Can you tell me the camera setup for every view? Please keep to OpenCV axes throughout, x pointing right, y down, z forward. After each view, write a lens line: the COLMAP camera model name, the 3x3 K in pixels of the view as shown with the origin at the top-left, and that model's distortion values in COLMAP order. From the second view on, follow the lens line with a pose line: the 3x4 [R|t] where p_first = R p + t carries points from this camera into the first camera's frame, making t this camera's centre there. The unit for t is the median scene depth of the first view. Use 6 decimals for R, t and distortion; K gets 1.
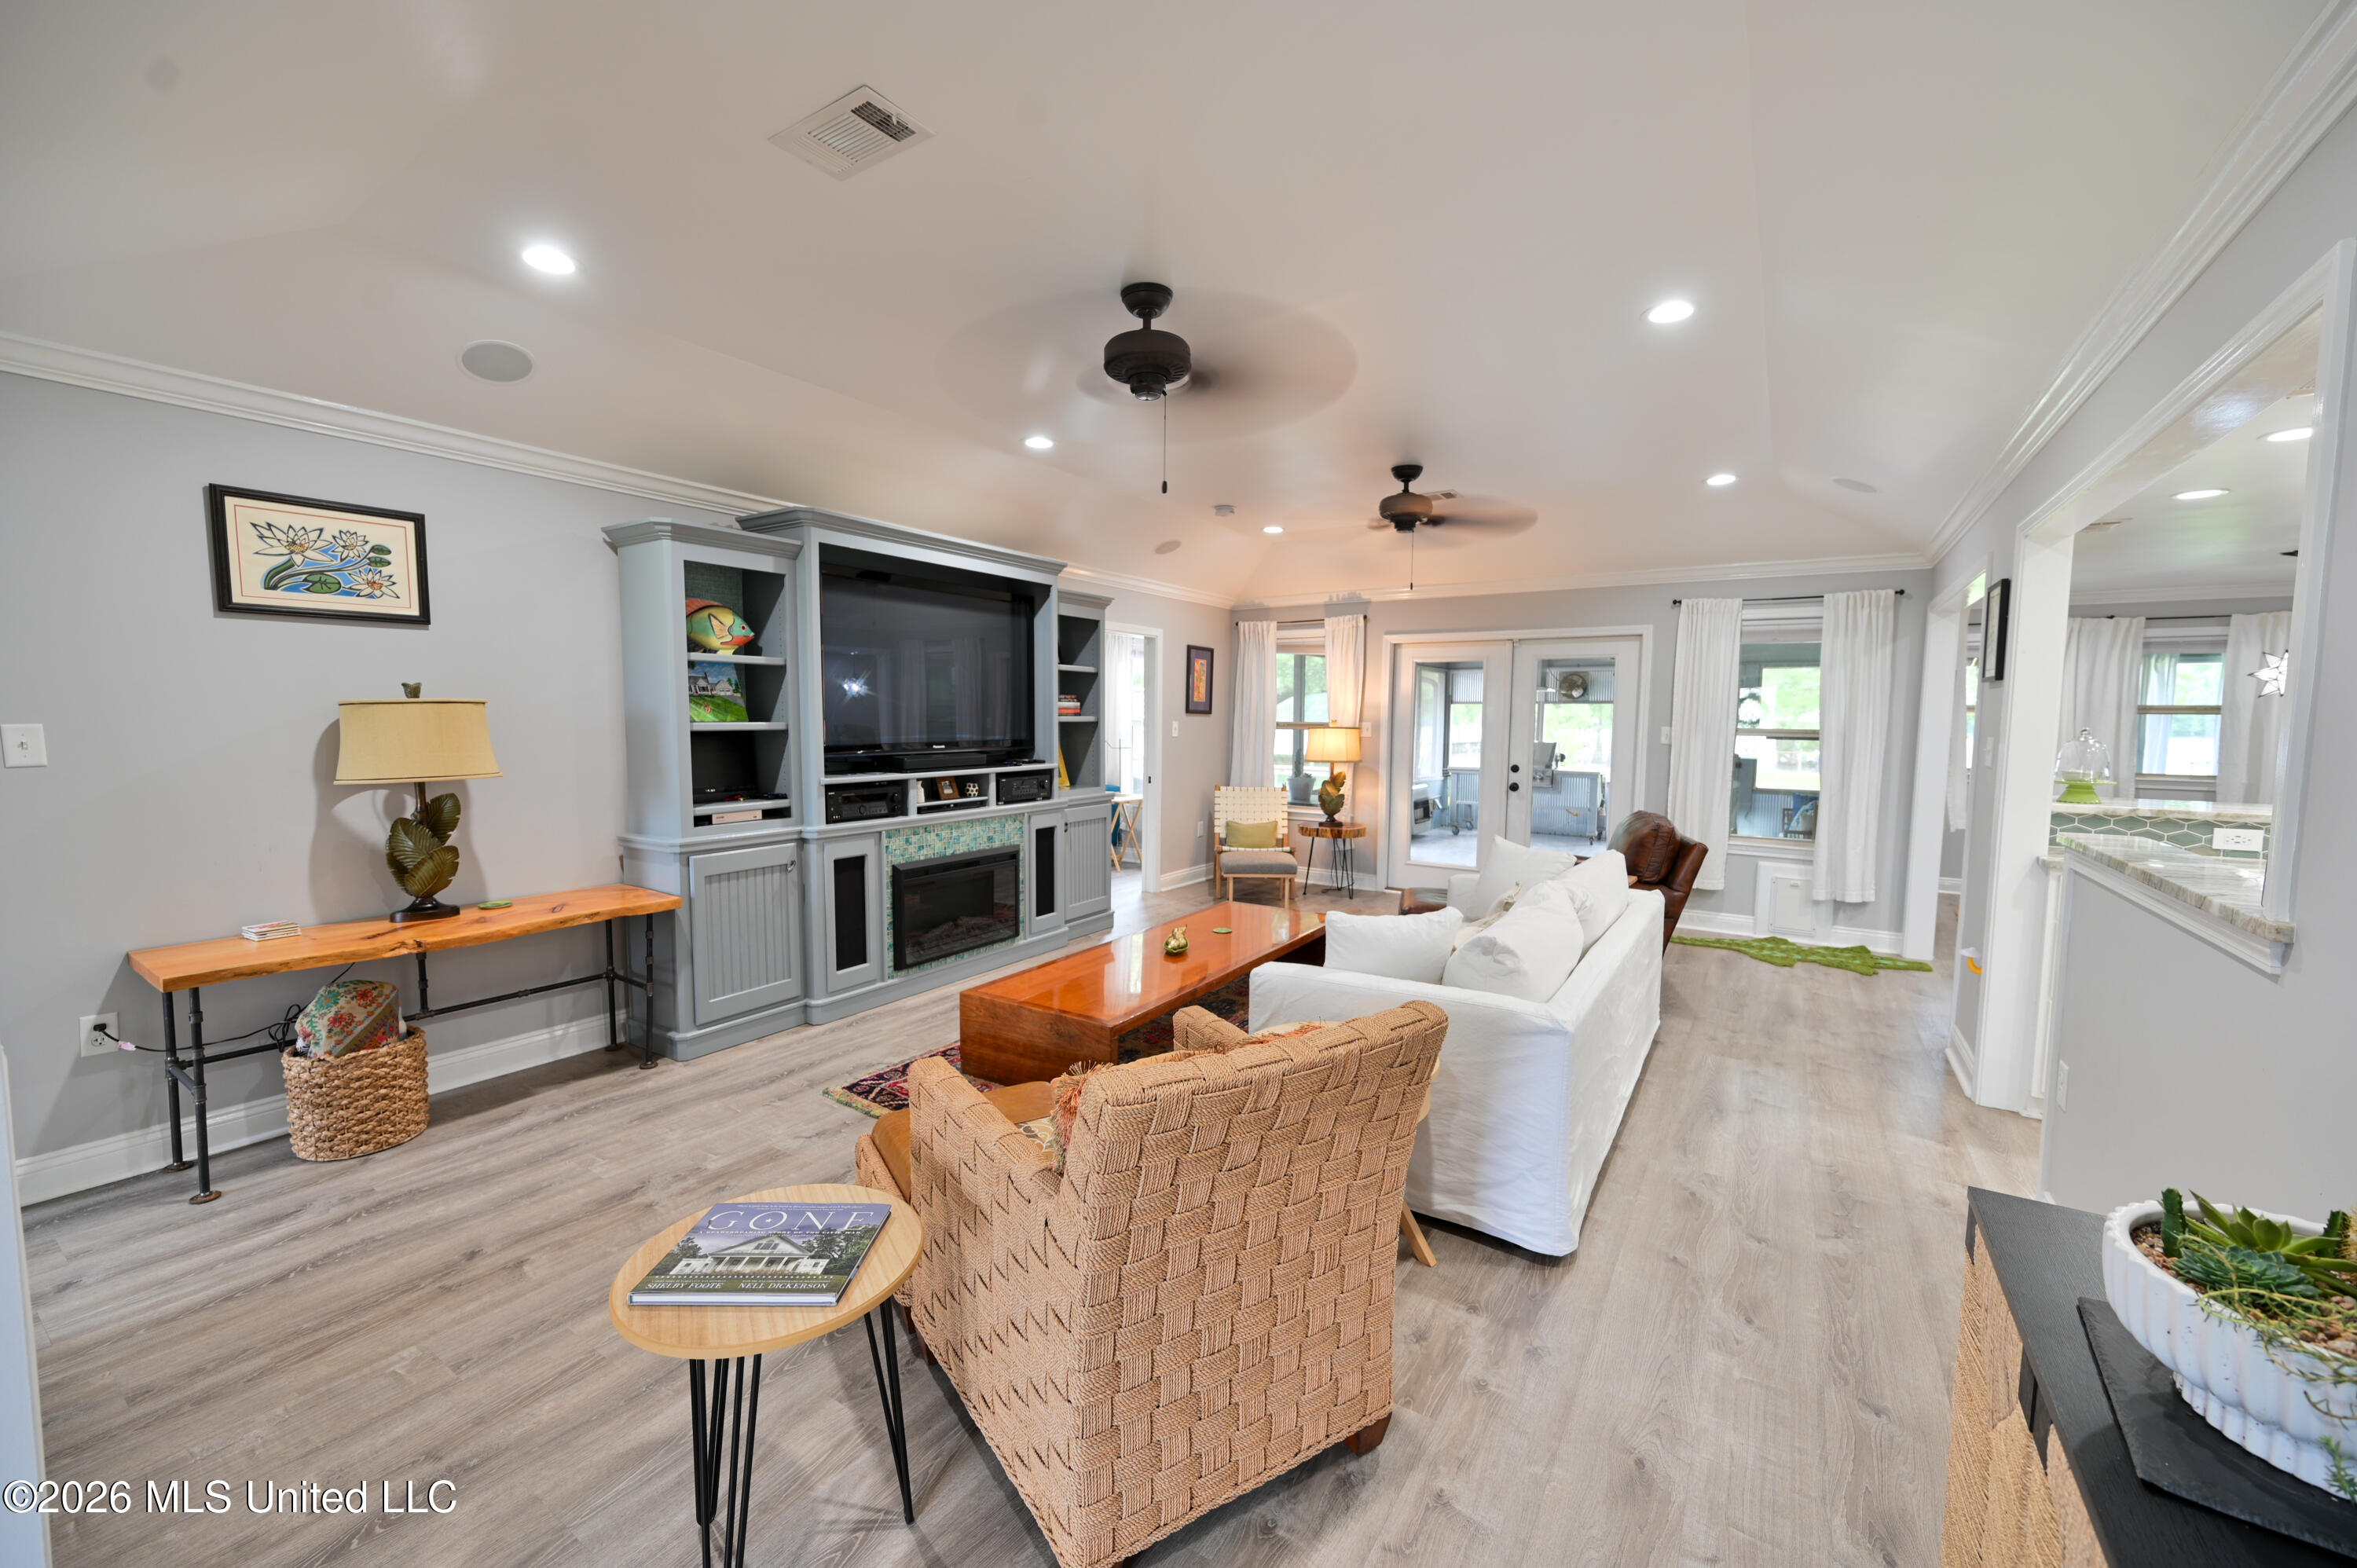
lens RADIAL K [[904.7, 0, 1178.5], [0, 904.7, 784.0], [0, 0, 1]] dist [-0.000544, -0.000056]
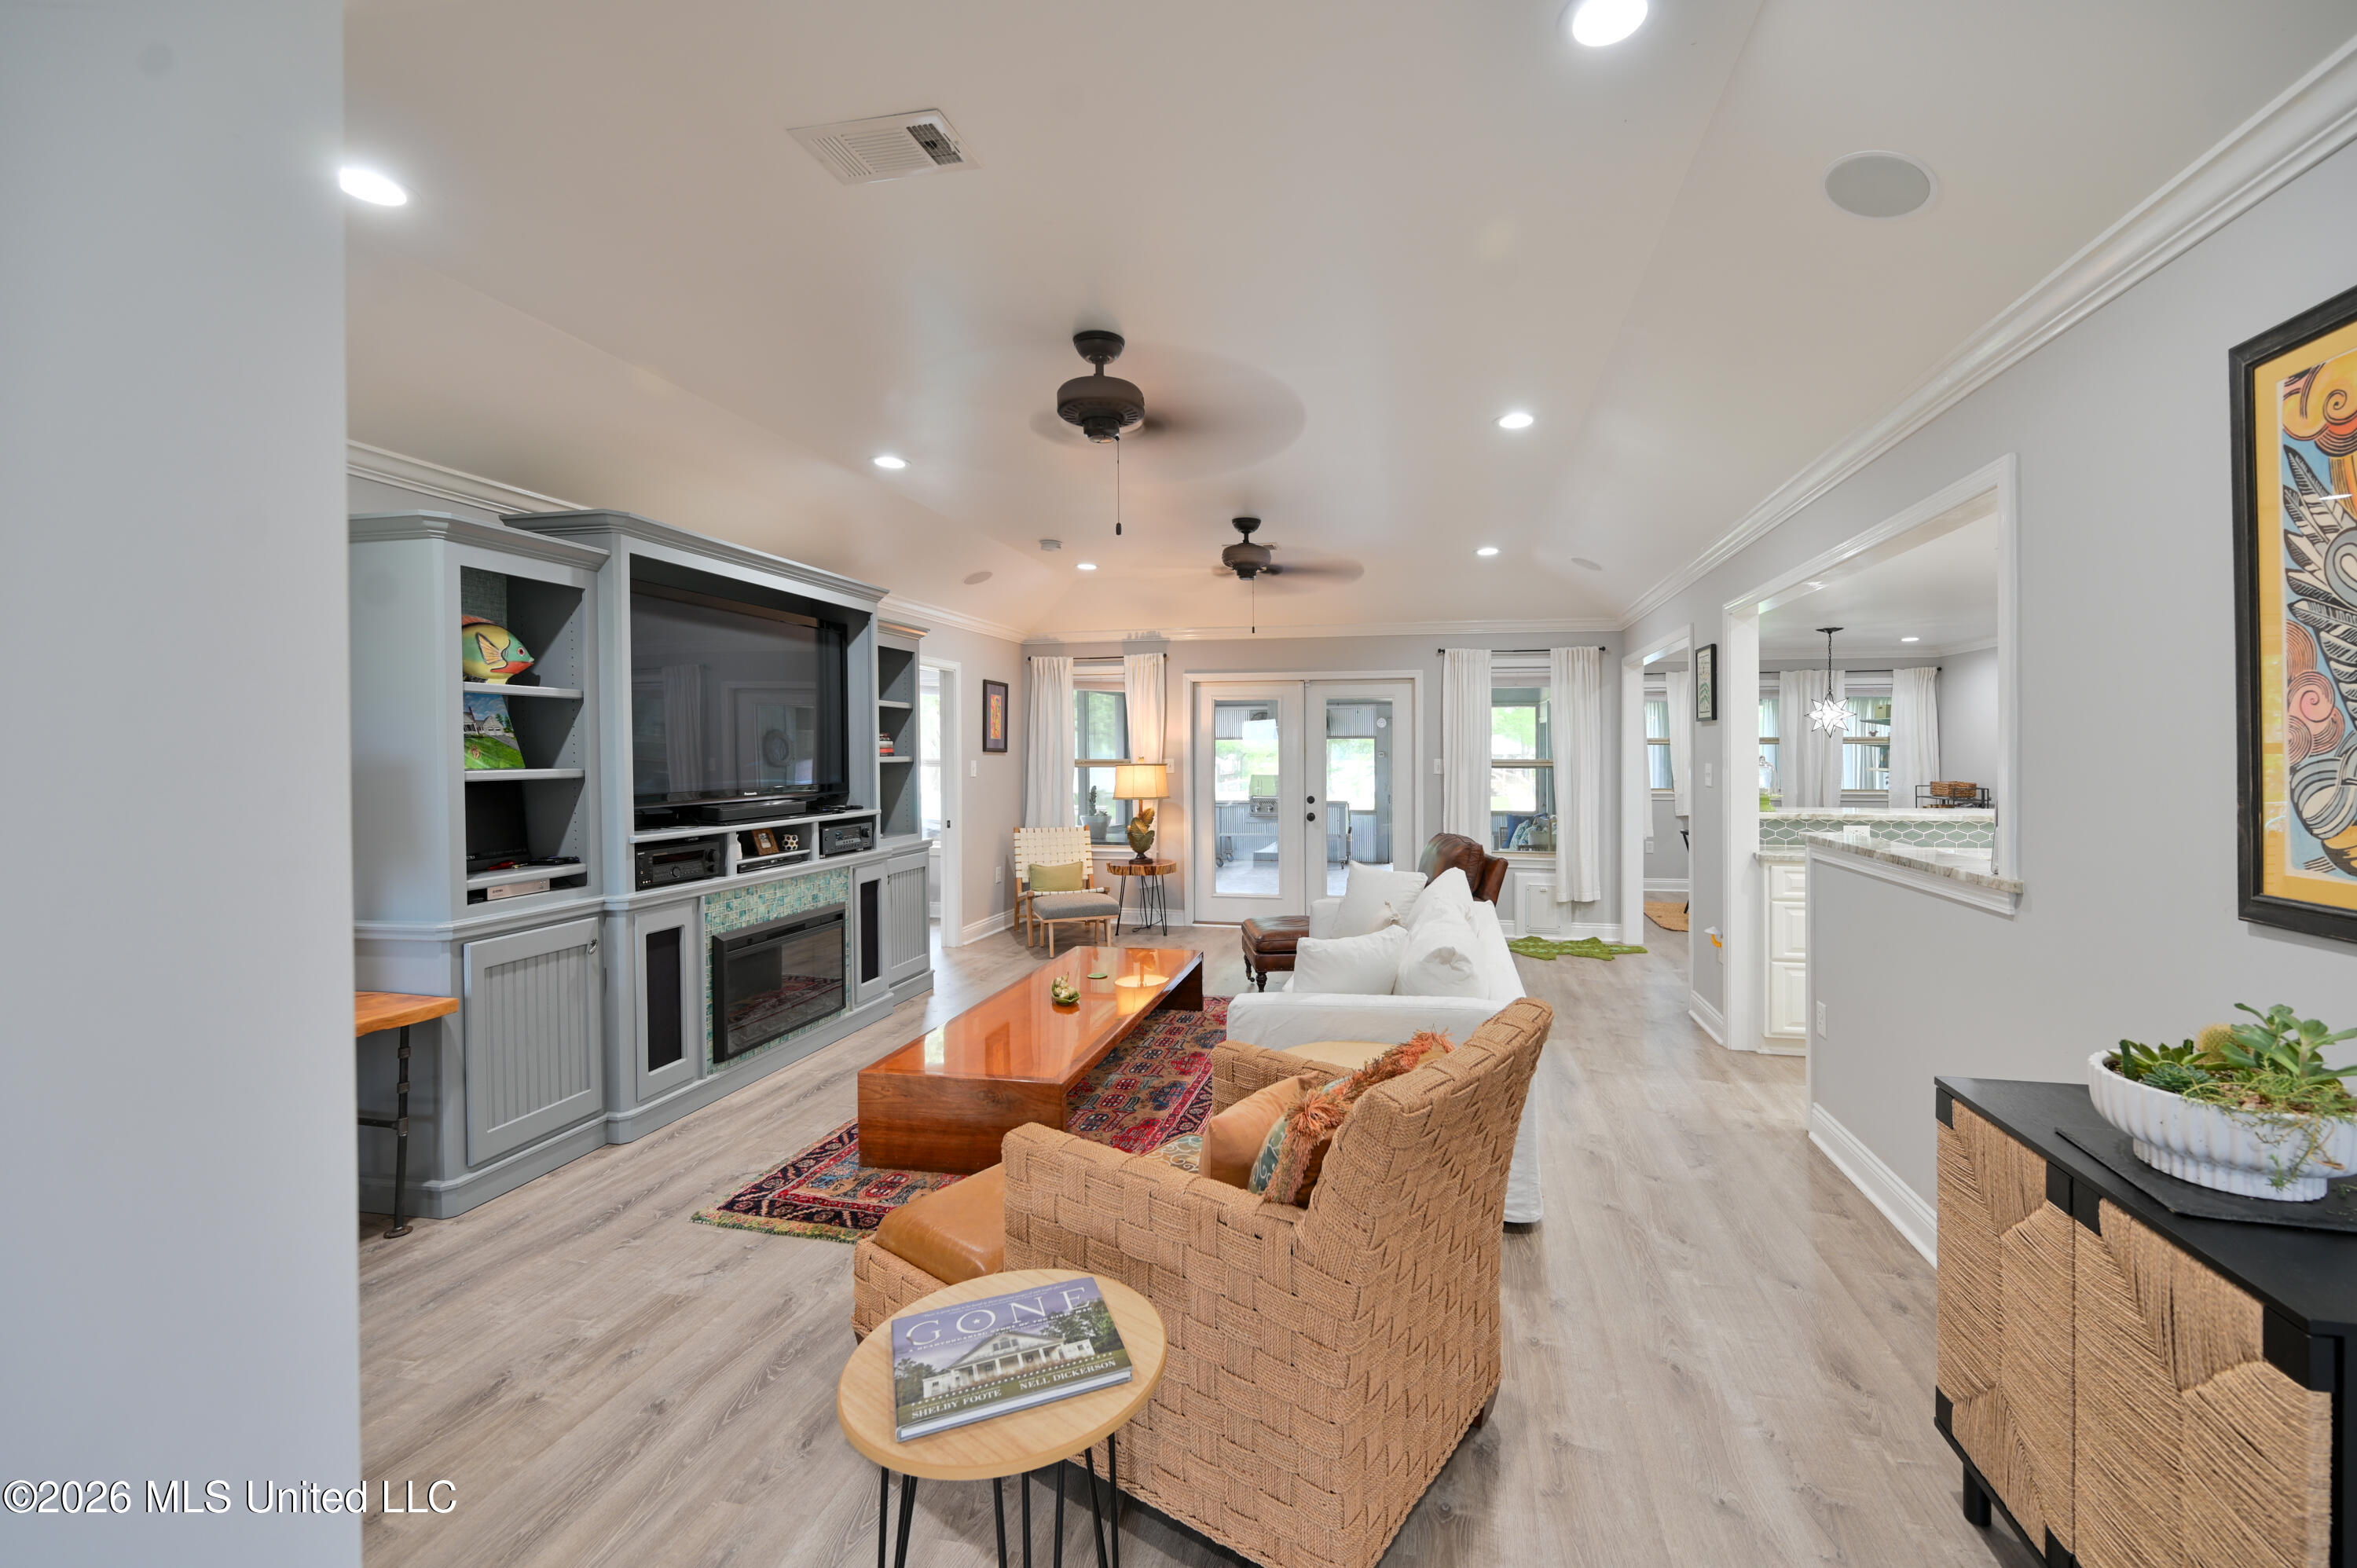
lens RADIAL K [[939.2, 0, 1237.7], [0, 939.2, 757.6], [0, 0, 1]] dist [-0.000657, 0.000053]
pose [[0.926860, -0.013196, 0.375175, -0.201383], [0.039097, 0.997341, -0.061509, -0.002987], [-0.373365, 0.071678, 0.924911, 0.000335]]
